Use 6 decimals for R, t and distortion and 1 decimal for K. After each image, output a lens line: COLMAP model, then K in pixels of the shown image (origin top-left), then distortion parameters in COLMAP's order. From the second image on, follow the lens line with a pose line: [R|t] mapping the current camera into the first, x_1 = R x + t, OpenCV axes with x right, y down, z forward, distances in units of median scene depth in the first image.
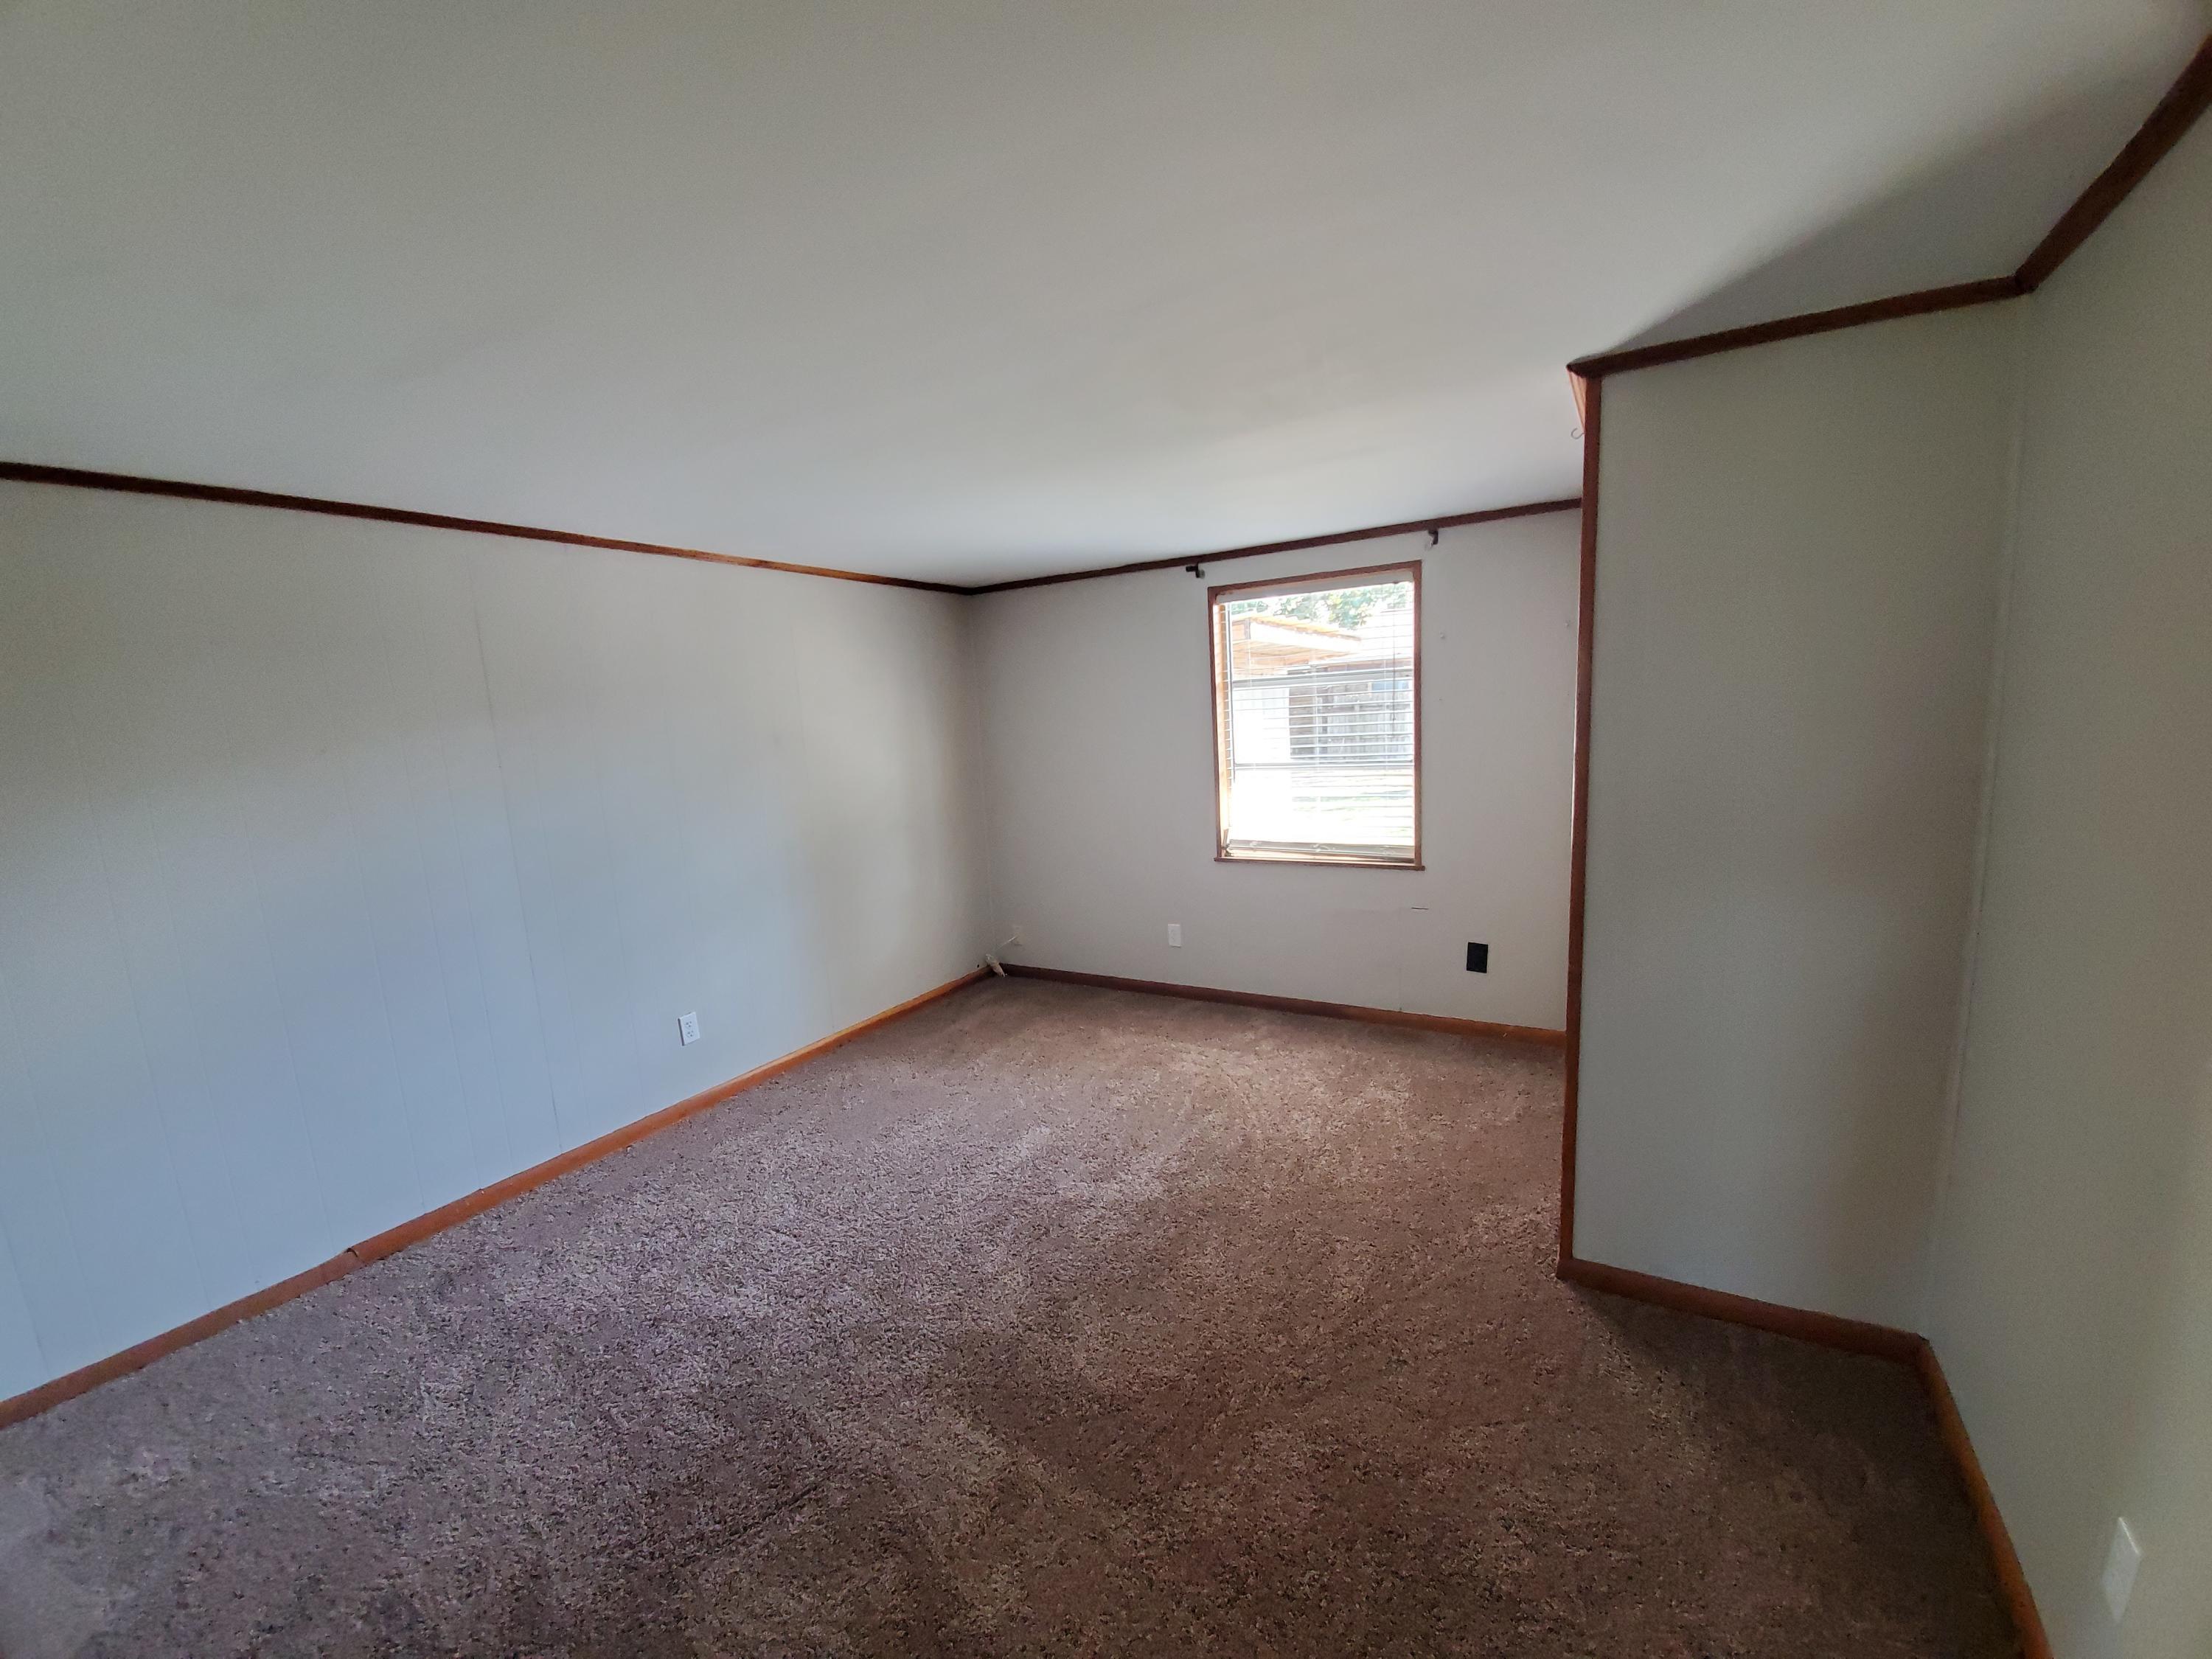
lens RADIAL K [[872.1, 0, 1109.0], [0, 872.1, 852.4], [0, 0, 1]] dist [0.001634, -0.011228]
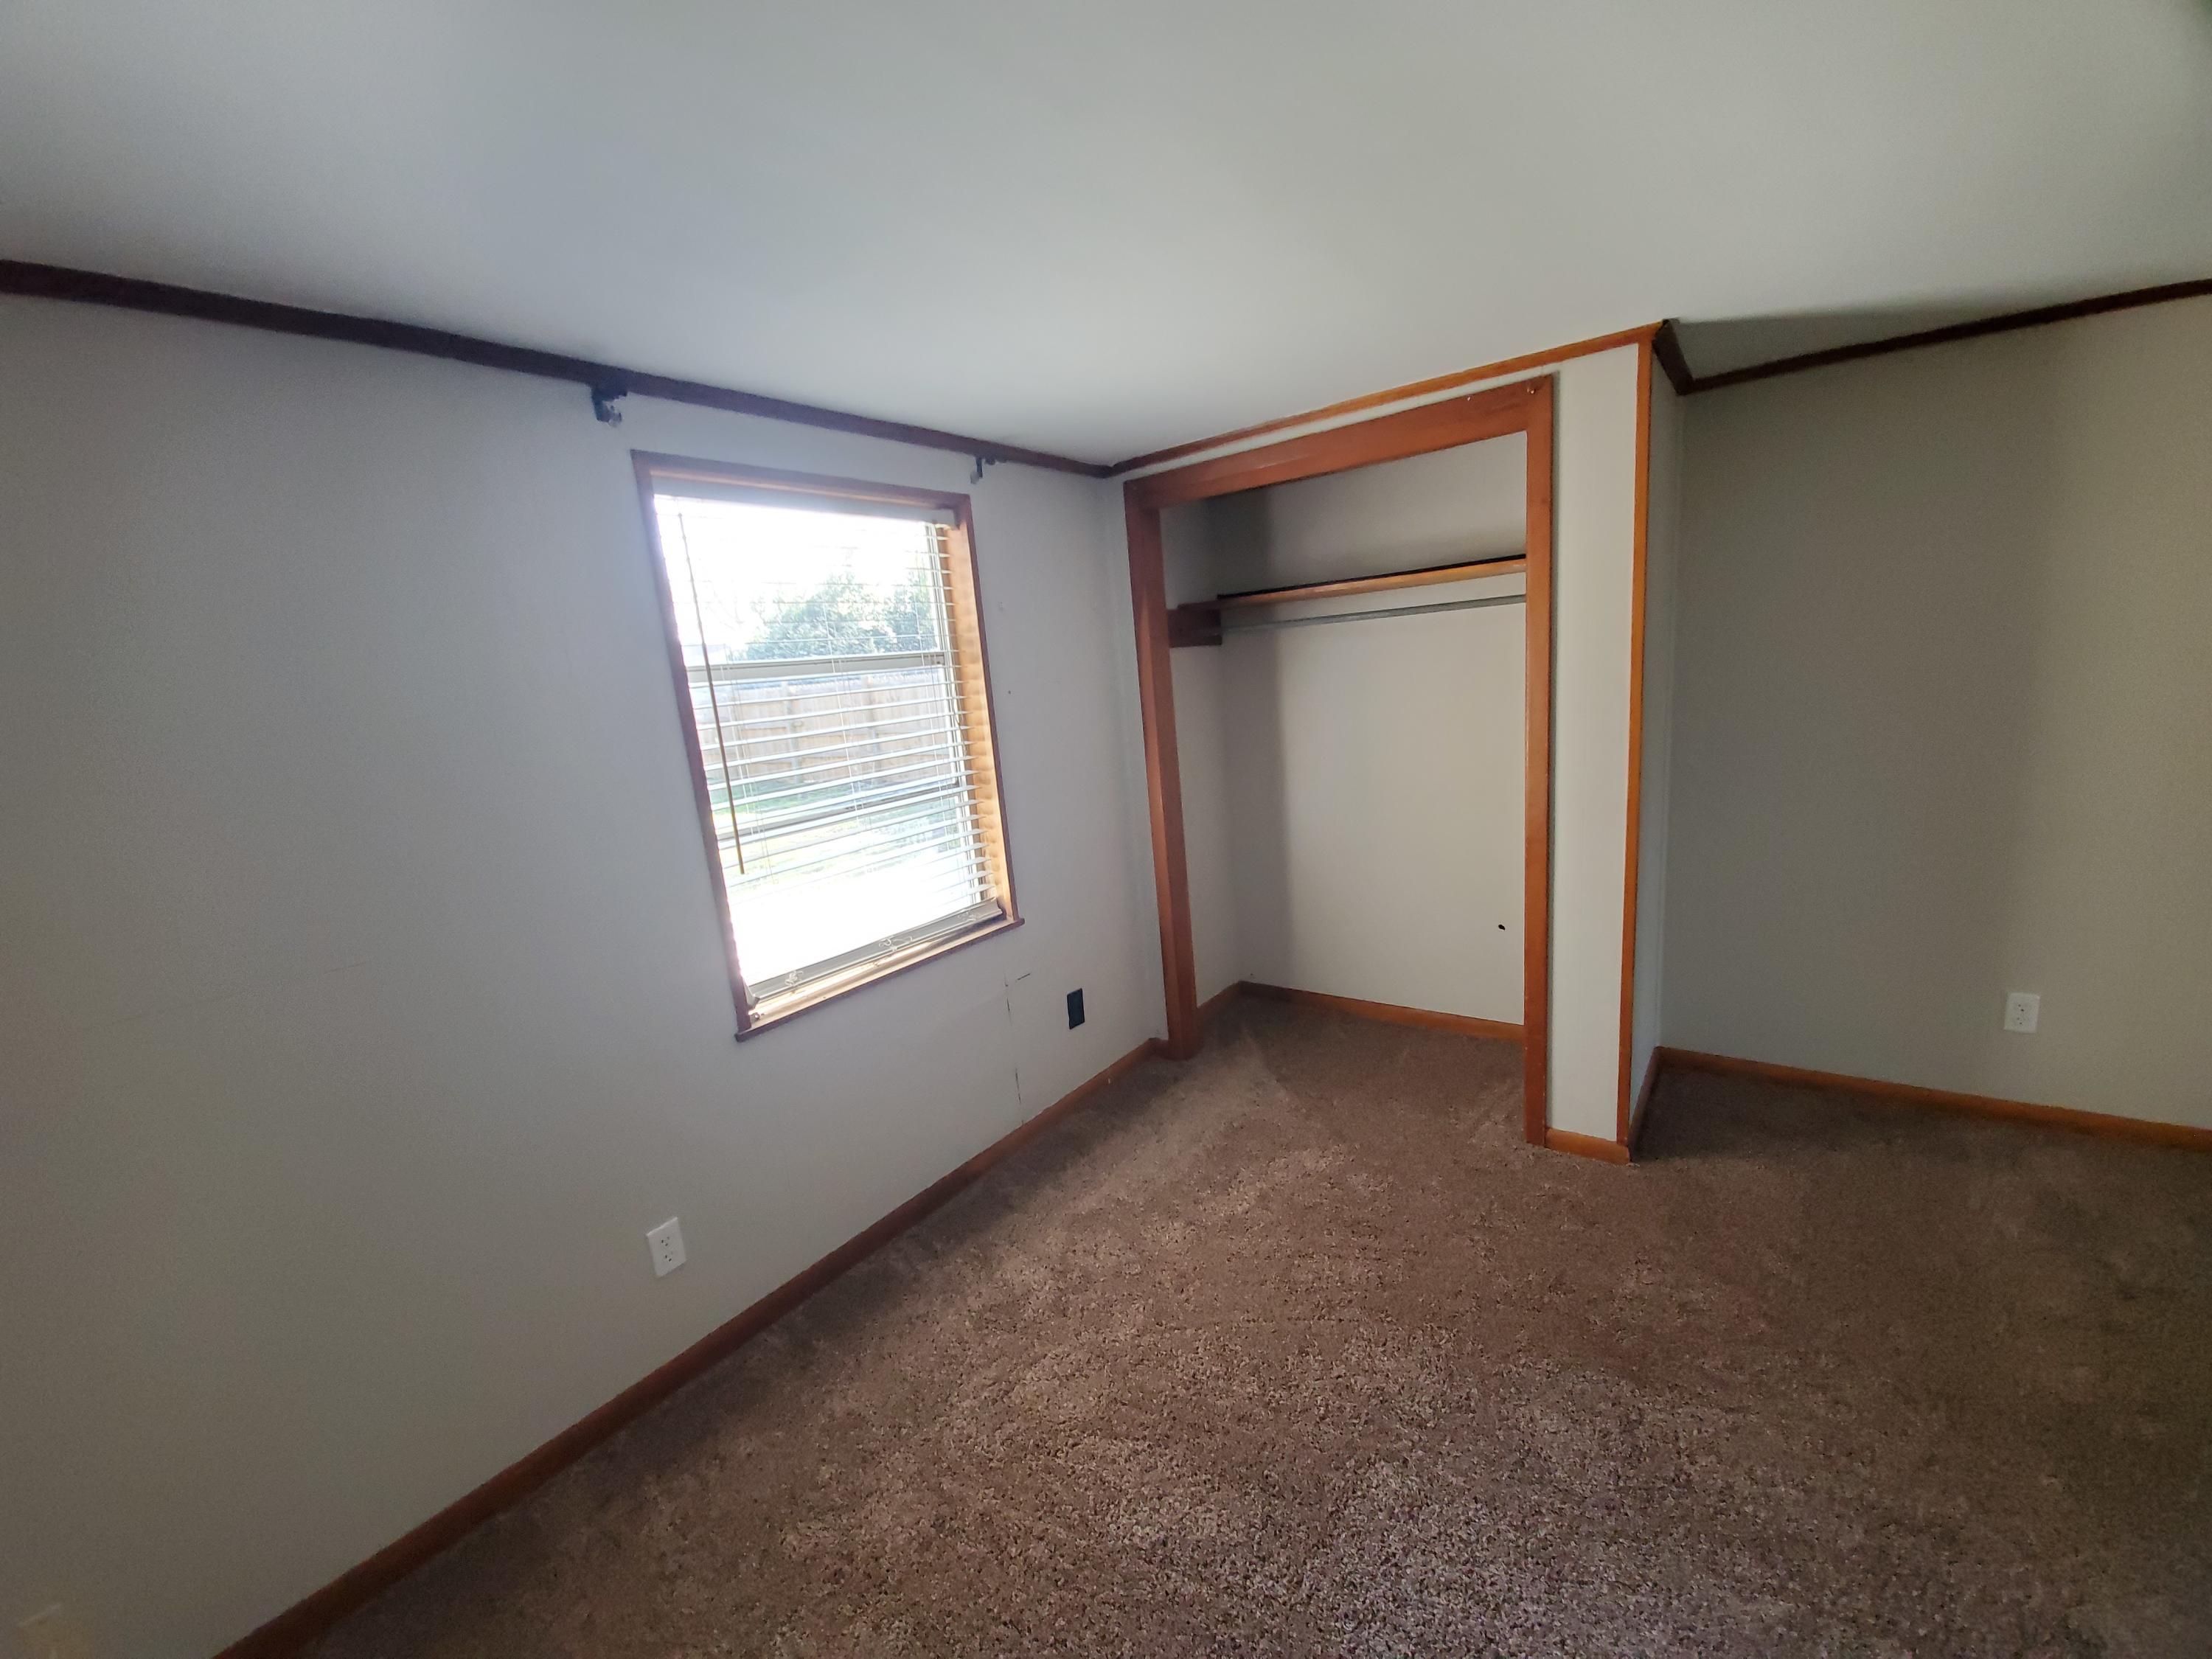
lens RADIAL K [[872.1, 0, 1109.0], [0, 872.1, 852.4], [0, 0, 1]] dist [0.001634, -0.011228]
pose [[0.121489, -0.161343, 0.979392, -0.336611], [0.237603, 0.962742, 0.129126, -0.113712], [-0.963735, 0.217019, 0.155298, 0.783660]]
